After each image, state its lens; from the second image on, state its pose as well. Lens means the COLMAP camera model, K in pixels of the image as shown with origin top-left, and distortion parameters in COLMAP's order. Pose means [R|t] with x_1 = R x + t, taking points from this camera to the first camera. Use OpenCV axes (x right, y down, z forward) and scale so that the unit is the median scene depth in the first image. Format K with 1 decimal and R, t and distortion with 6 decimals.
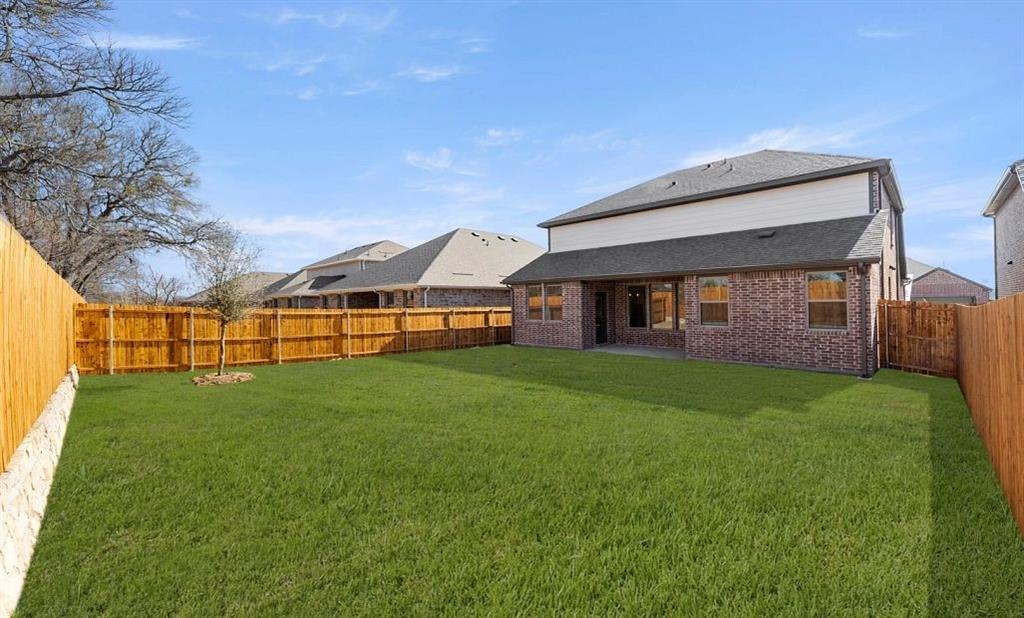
lens RADIAL K [[425.7, 0, 521.9], [0, 425.7, 298.2], [0, 0, 1]] dist [0.000760, 0.000046]
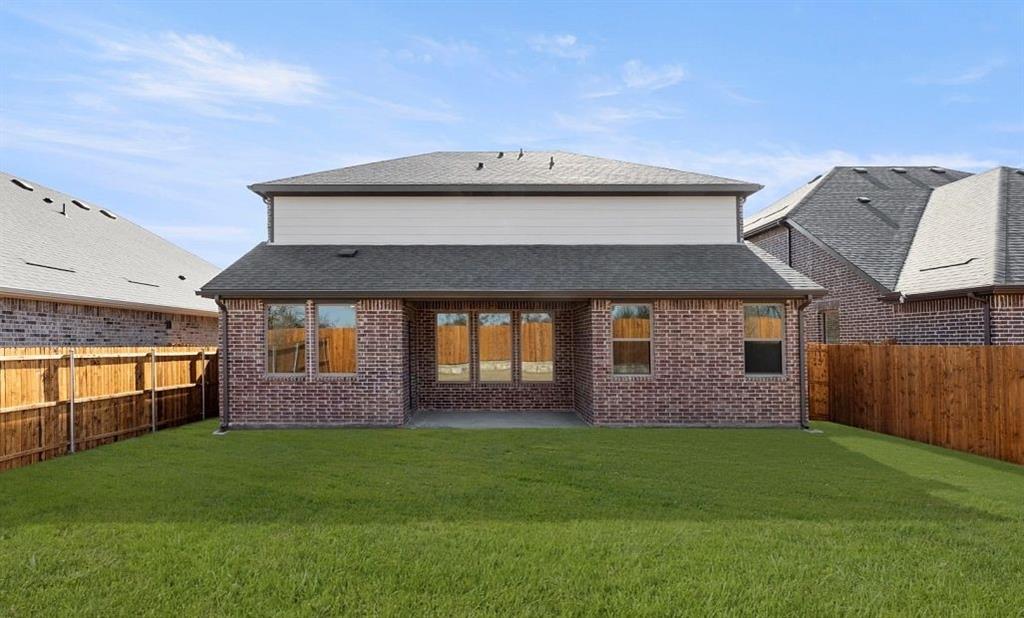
lens RADIAL K [[549.4, 0, 511.2], [0, 549.4, 331.9], [0, 0, 1]] dist [0.002338, 0.000186]
pose [[0.712848, 0.024970, 0.700874, -0.229889], [-0.014699, 0.999678, -0.020666, 0.012562], [-0.701165, 0.004429, 0.712986, 0.369407]]
